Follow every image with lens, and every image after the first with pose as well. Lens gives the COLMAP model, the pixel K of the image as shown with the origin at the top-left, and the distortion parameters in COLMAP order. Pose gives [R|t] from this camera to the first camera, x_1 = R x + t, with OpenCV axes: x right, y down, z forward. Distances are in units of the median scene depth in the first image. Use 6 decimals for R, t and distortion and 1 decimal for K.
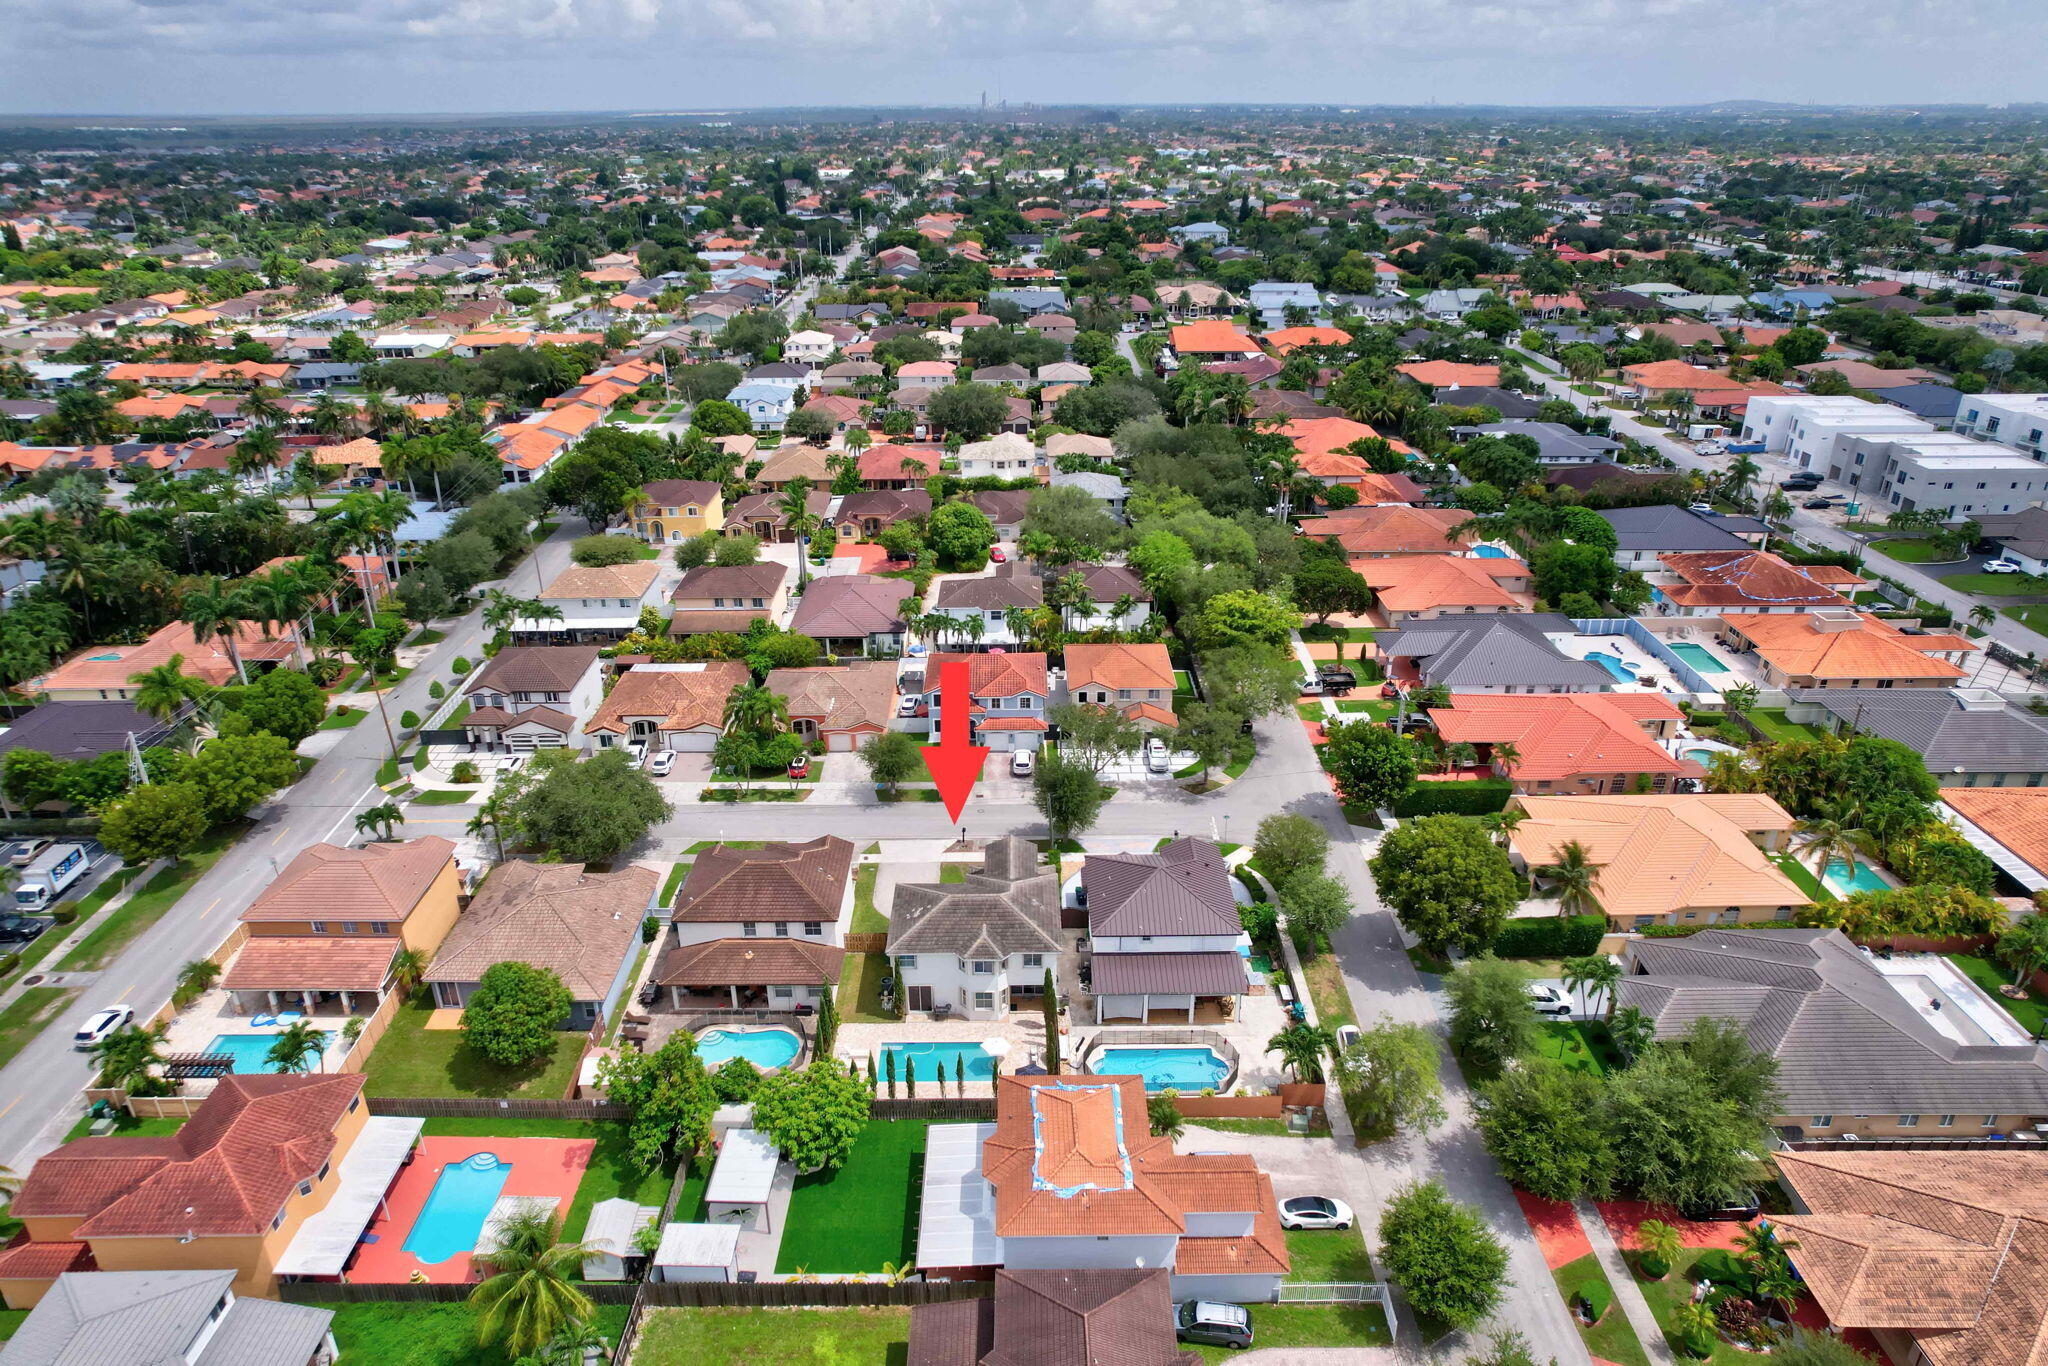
lens RADIAL K [[1316.7, 0, 1024.0], [0, 1316.7, 683.0], [0, 0, 1]] dist [-0.070060, 0.073139]
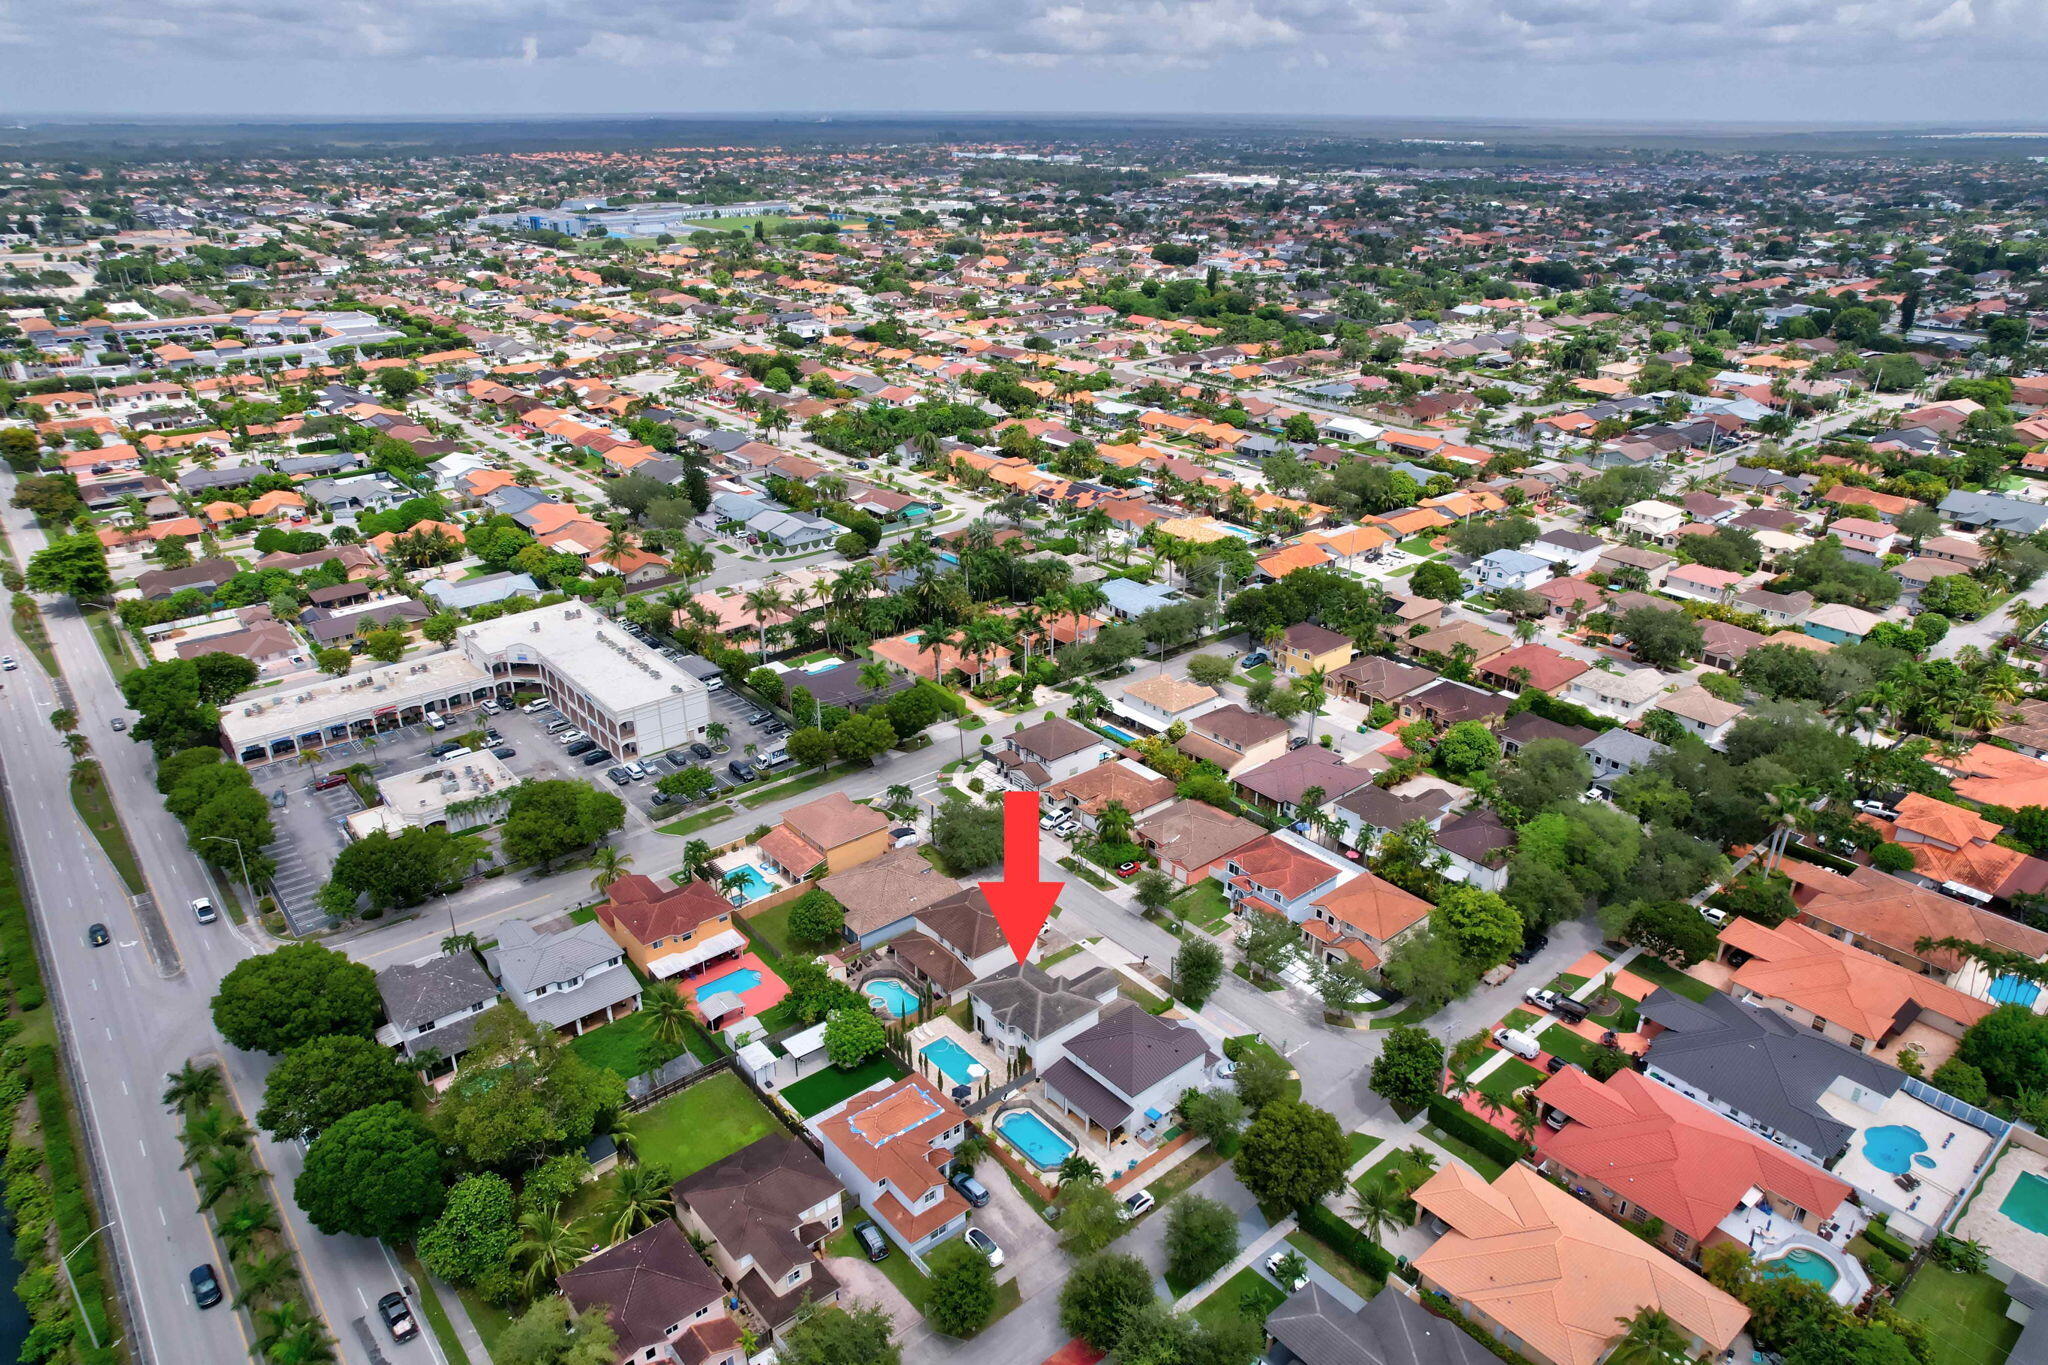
lens RADIAL K [[1316.7, 0, 1024.0], [0, 1316.7, 682.5], [0, 0, 1]] dist [-0.070060, 0.073139]
pose [[0.640049, 0.320761, -0.698176, 0.683961], [-0.322344, 0.936953, 0.134955, -0.281144], [0.697447, 0.138675, 0.703091, -0.108564]]
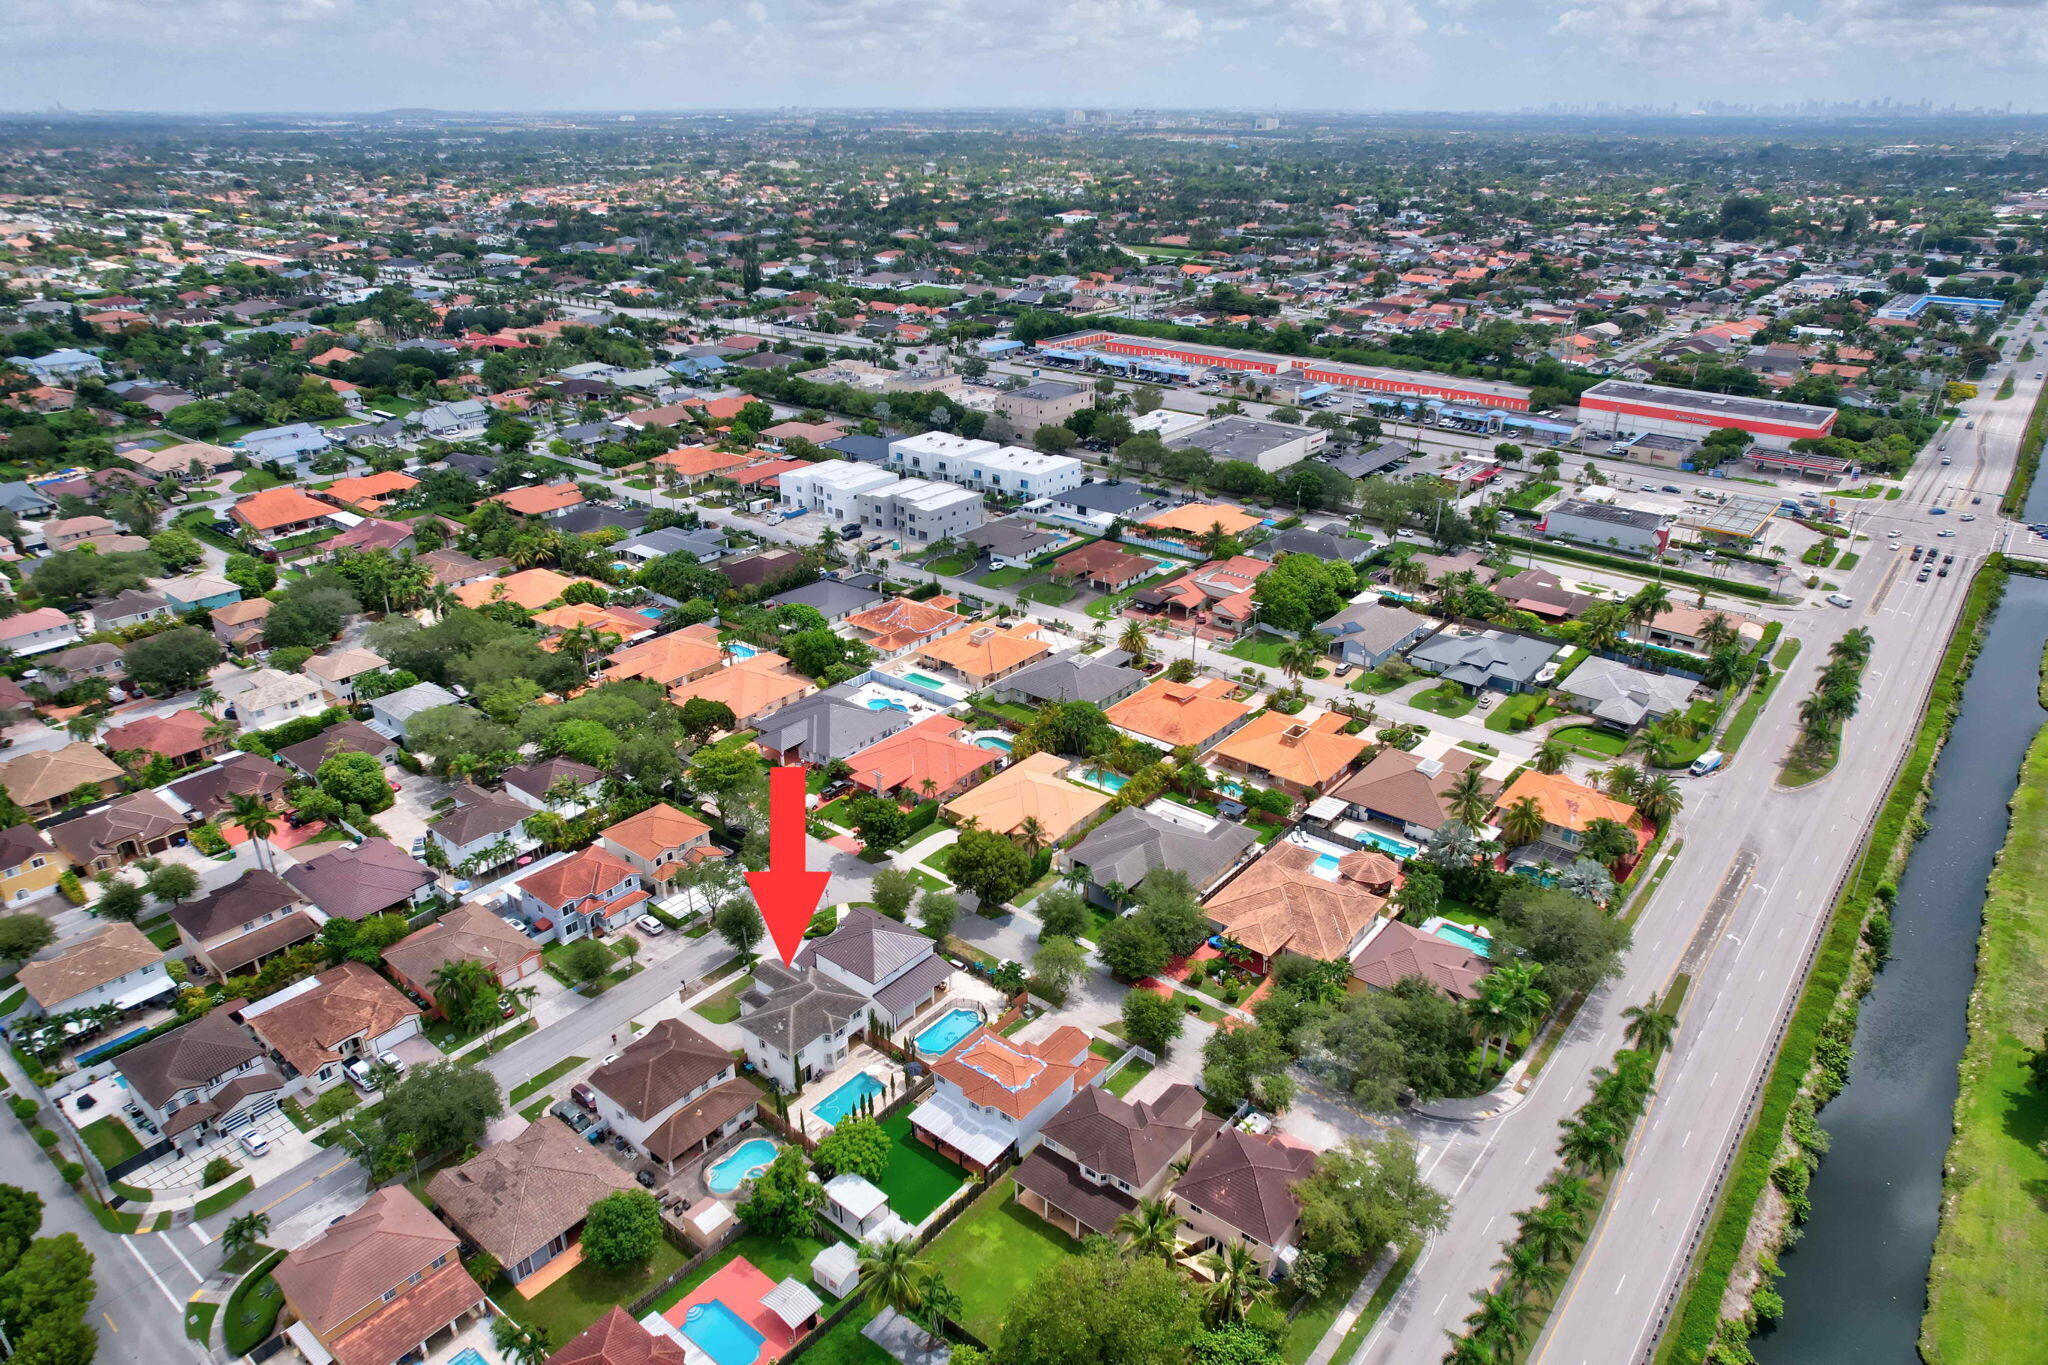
lens RADIAL K [[1316.7, 0, 1024.0], [0, 1316.7, 682.5], [0, 0, 1]] dist [-0.070060, 0.073139]
pose [[0.634055, -0.314668, 0.706370, -0.621172], [0.314848, 0.939370, 0.135848, -0.231568], [-0.706290, 0.136264, 0.694684, -0.222215]]
